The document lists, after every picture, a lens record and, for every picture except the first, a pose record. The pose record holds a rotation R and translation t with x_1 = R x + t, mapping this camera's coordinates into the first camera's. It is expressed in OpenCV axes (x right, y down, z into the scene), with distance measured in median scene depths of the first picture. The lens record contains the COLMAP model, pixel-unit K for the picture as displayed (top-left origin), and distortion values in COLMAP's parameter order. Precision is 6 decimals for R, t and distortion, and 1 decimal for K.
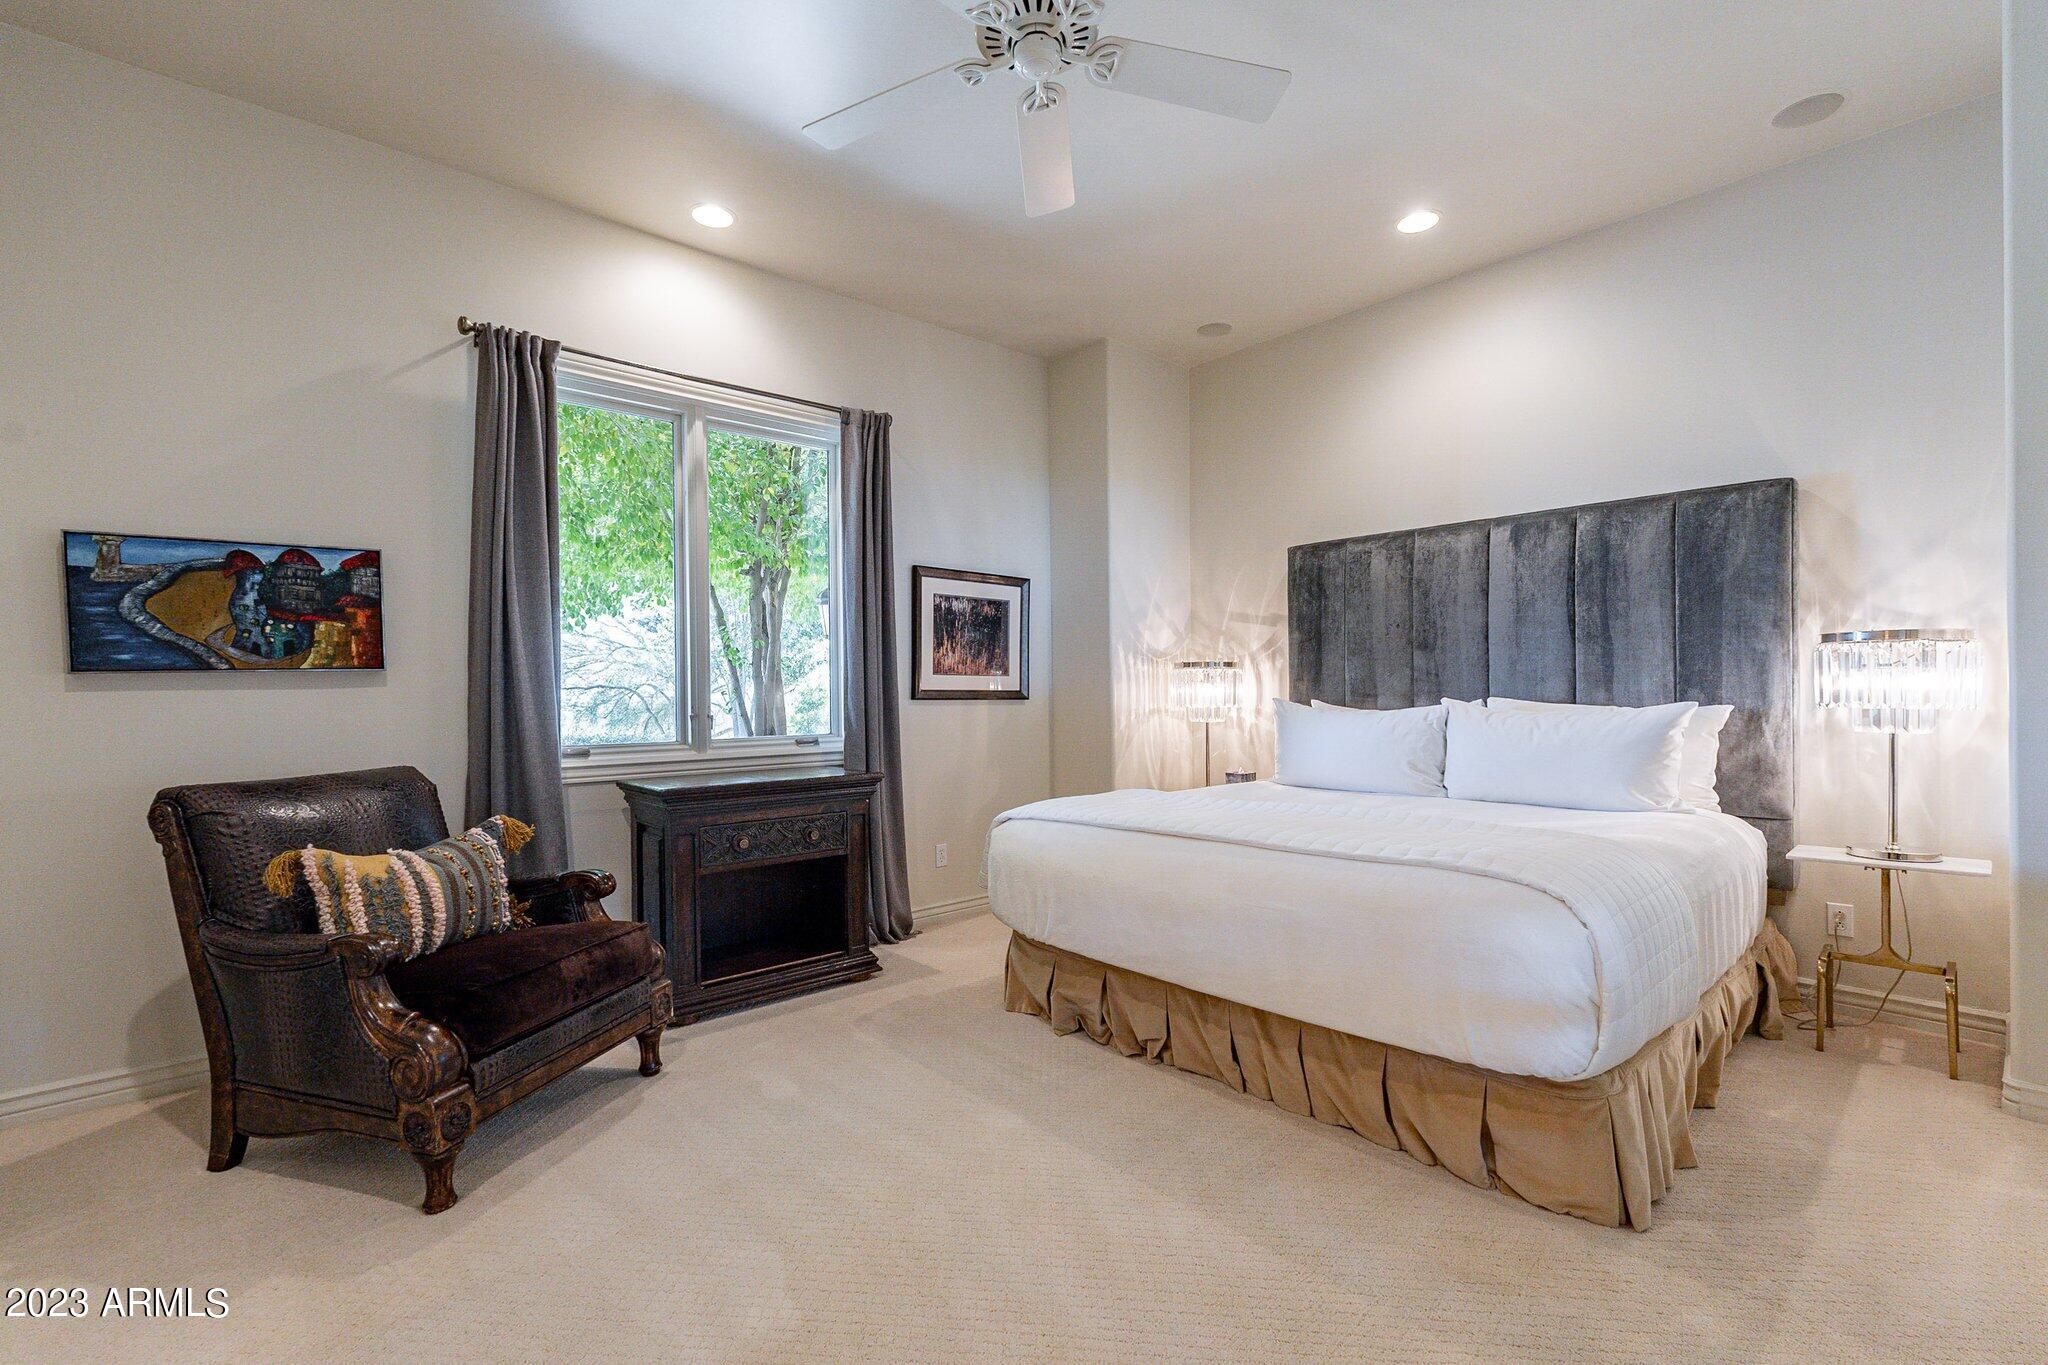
lens RADIAL K [[906.3, 0, 1017.0], [0, 906.3, 689.1], [0, 0, 1]] dist [-0.000892, -0.000455]
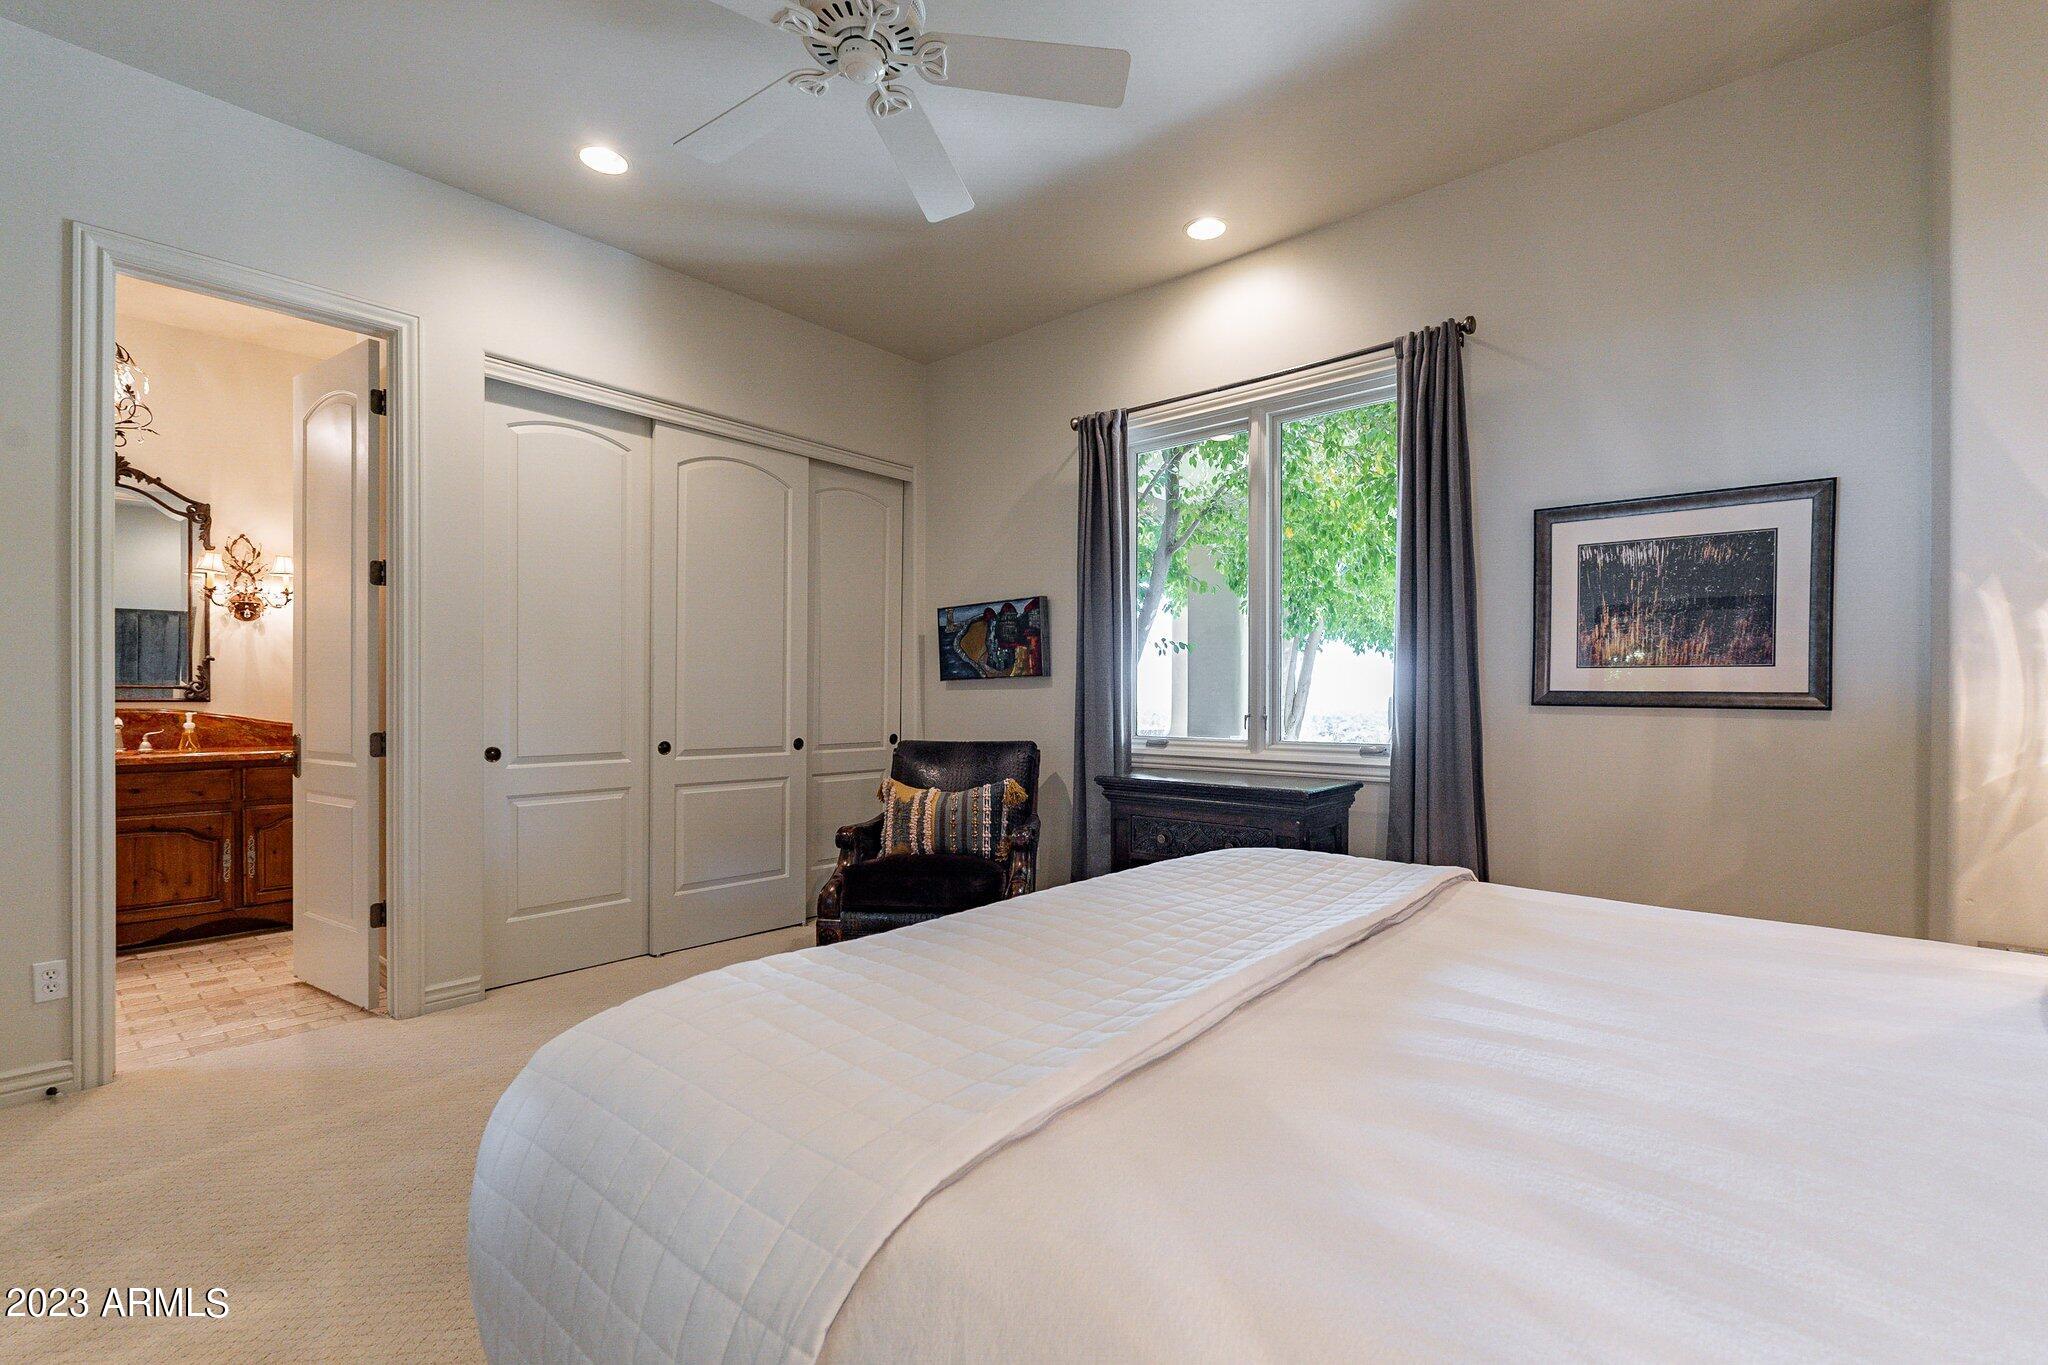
lens RADIAL K [[906.3, 0, 1015.9], [0, 906.3, 689.3], [0, 0, 1]] dist [-0.000892, -0.000455]
pose [[0.120229, -0.000759, -0.992746, 0.693676], [-0.002538, 0.999996, -0.001072, 0.001303], [0.992743, 0.002648, 0.120227, 0.699417]]
